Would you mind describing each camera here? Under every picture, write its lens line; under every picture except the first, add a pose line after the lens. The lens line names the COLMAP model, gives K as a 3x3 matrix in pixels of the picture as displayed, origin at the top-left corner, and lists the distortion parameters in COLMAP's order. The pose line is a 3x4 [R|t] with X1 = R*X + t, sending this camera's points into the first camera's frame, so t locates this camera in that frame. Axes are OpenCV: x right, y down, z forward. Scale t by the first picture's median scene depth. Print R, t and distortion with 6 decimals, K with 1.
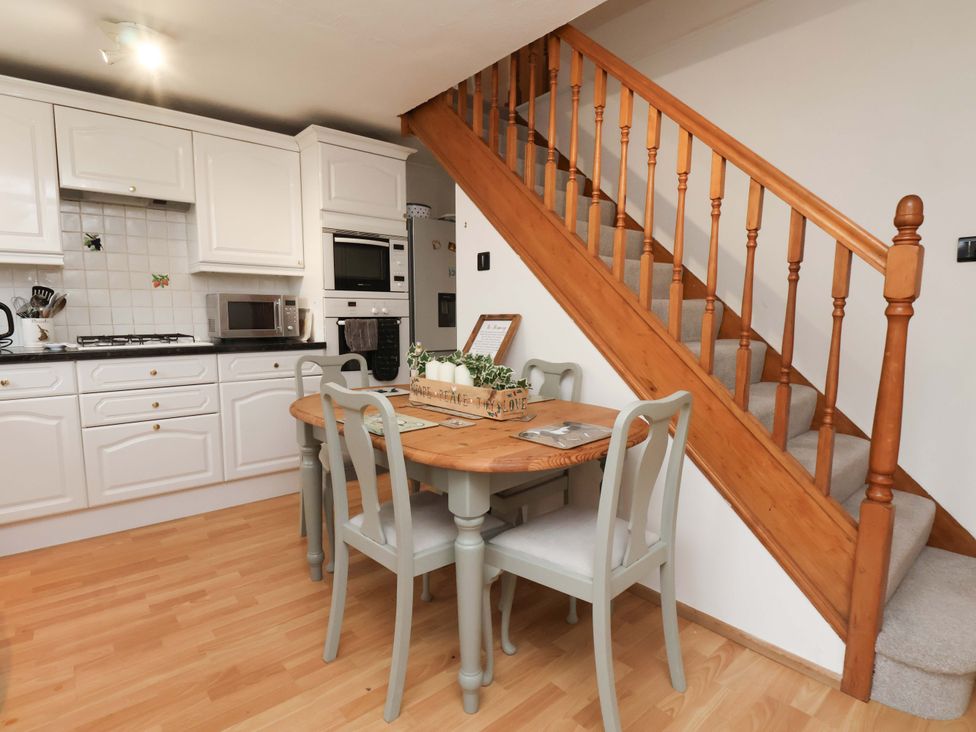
lens RADIAL K [[517.5, 0, 492.0], [0, 517.5, 373.8], [0, 0, 1]] dist [-0.006060, -0.011077]
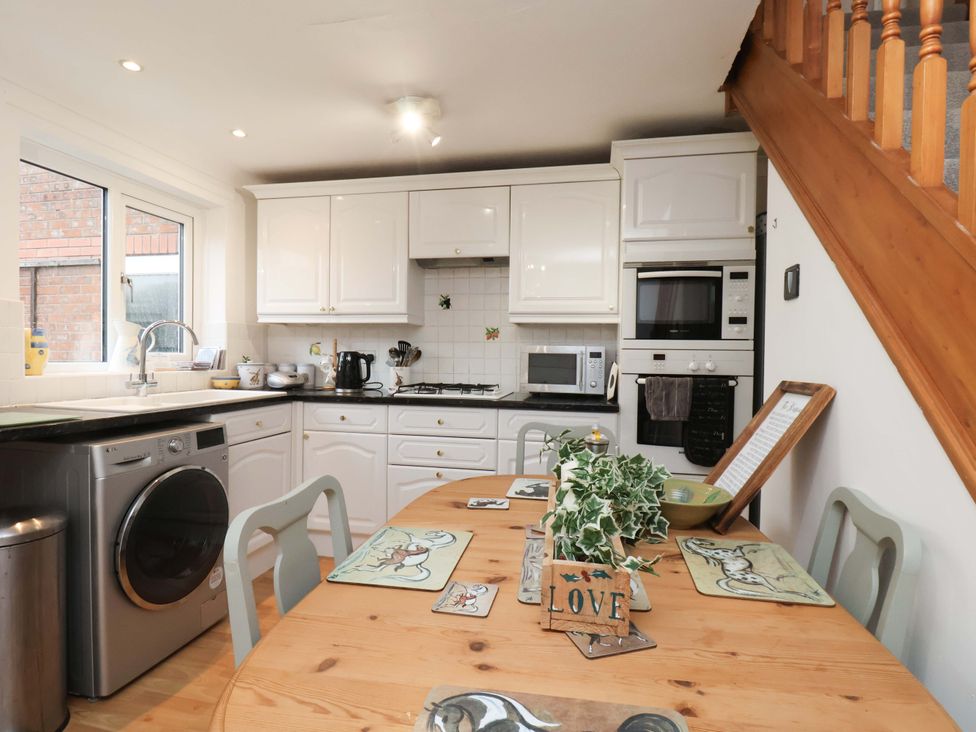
lens RADIAL K [[517.5, 0, 503.5], [0, 517.5, 365.6], [0, 0, 1]] dist [-0.006060, -0.011077]
pose [[0.592271, 0.021479, -0.805453, 0.225326], [-0.106591, 0.992947, -0.051900, -0.065313], [0.798657, 0.116593, 0.590383, 0.414823]]
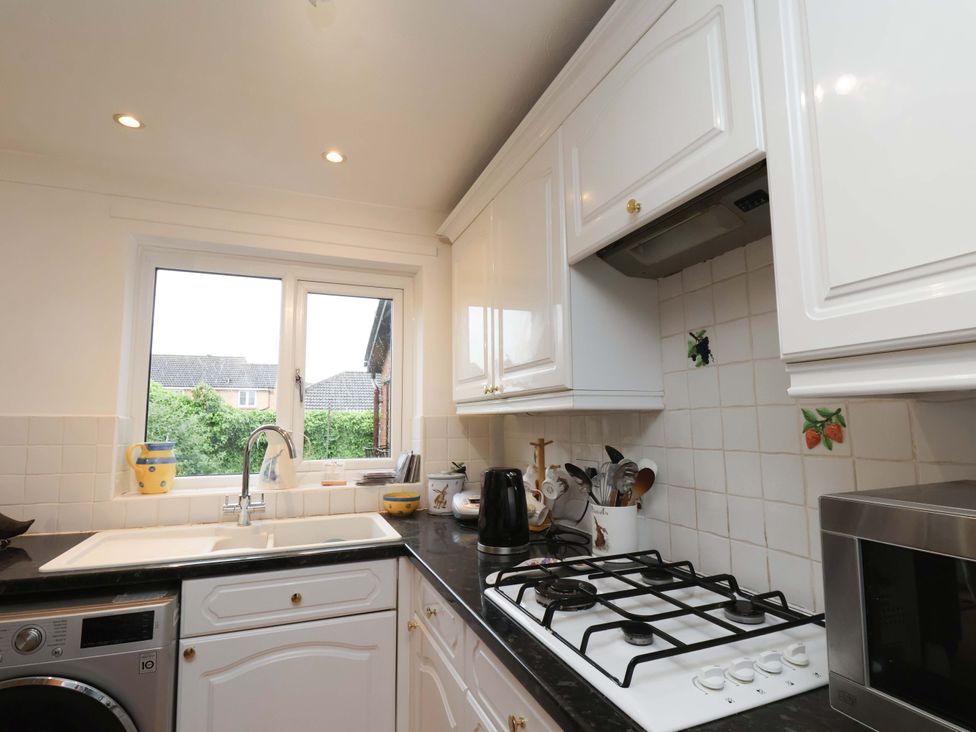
lens RADIAL K [[517.5, 0, 470.1], [0, 517.5, 380.2], [0, 0, 1]] dist [-0.006060, -0.011077]
pose [[-0.360788, -0.078801, -0.929313, -0.269206], [-0.101896, 0.993790, -0.044709, -0.178099], [0.927065, 0.078563, -0.366577, 0.933733]]
